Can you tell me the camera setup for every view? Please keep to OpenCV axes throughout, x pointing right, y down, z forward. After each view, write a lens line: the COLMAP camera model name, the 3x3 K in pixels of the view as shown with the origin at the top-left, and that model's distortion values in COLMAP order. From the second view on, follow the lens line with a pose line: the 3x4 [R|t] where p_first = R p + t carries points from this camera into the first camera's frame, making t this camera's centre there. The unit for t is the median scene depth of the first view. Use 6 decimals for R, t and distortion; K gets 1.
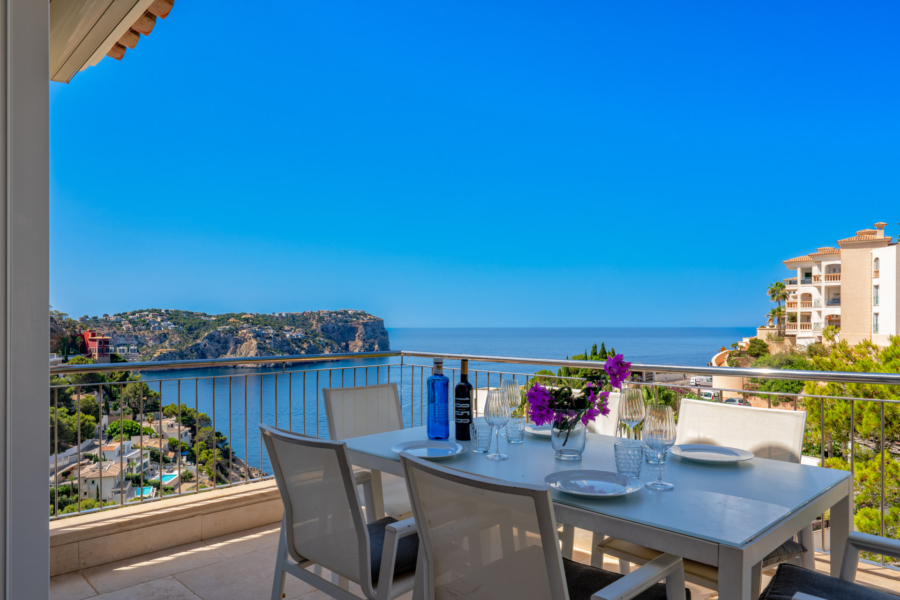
lens RADIAL K [[569.9, 0, 436.0], [0, 569.9, 313.5], [0, 0, 1]] dist [0.000789, -0.003241]
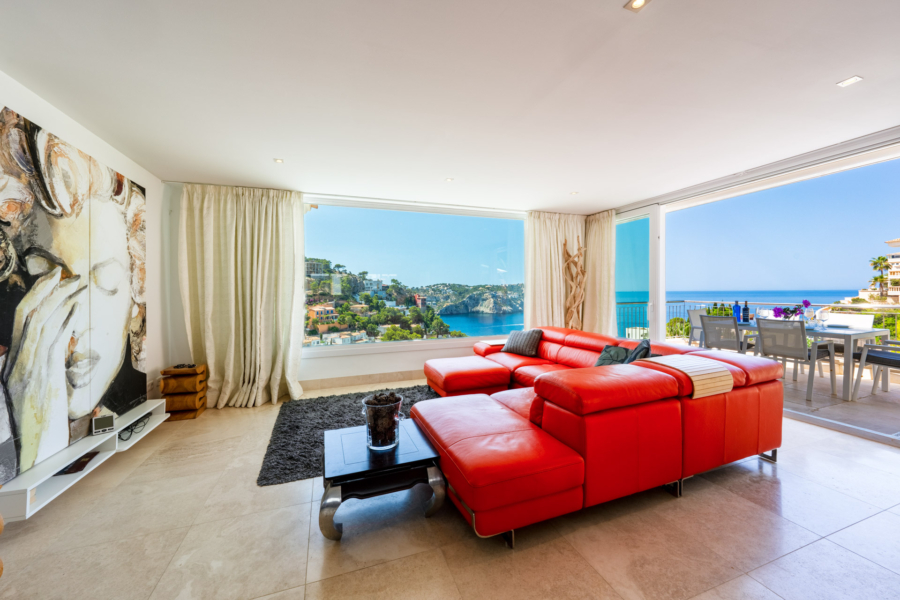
lens RADIAL K [[332.0, 0, 448.7], [0, 332.0, 293.1], [0, 0, 1]] dist [-0.003901, -0.000015]
pose [[0.928243, -0.004731, -0.371944, -0.044735], [0.015078, 0.999576, 0.024917, -0.002450], [0.371668, -0.028737, 0.927921, -0.080713]]
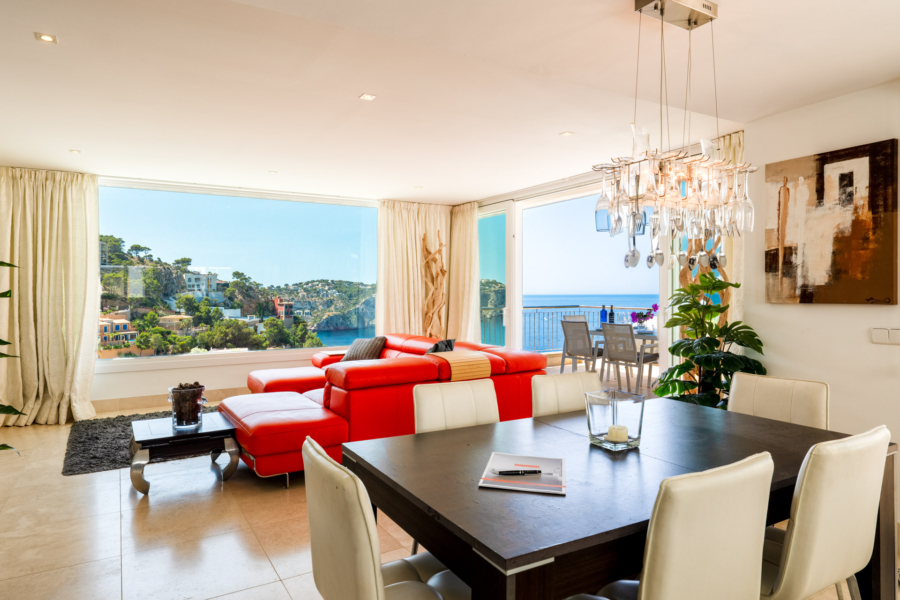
lens RADIAL K [[556.2, 0, 431.7], [0, 556.2, 299.2], [0, 0, 1]] dist [0.007591, -0.004296]
pose [[0.977051, 0.000551, -0.213005, -0.014123], [0.006513, 0.999452, 0.032461, -0.003362], [0.212906, -0.033103, 0.976512, -0.118999]]
